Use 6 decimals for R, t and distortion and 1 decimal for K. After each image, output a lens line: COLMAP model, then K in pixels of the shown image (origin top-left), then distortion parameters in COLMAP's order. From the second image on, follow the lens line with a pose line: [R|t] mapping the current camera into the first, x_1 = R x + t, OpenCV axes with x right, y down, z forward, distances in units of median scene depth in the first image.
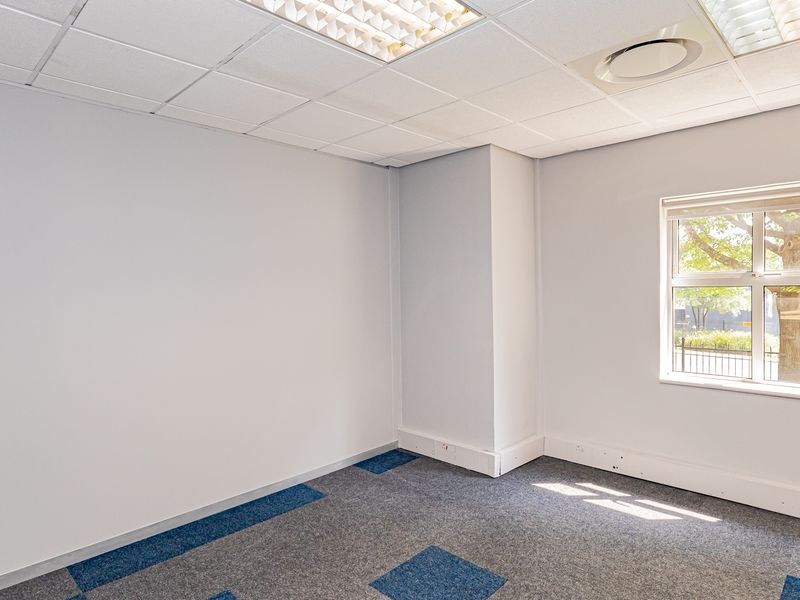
lens RADIAL K [[494.1, 0, 400.0], [0, 494.1, 300.0], [0, 0, 1]] dist [0.005826, 0.000127]
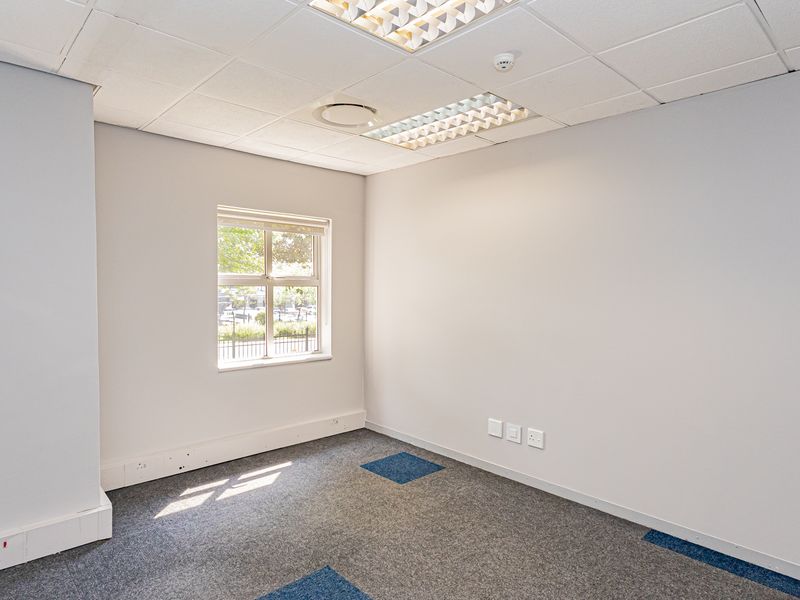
lens RADIAL K [[494.1, 0, 400.0], [0, 494.1, 300.0], [0, 0, 1]] dist [0.005826, 0.000127]
pose [[0.029134, -0.013255, 0.999488, -0.596218], [0.011946, 0.999845, 0.012911, -0.002948], [-0.999504, 0.011564, 0.029288, 0.597991]]
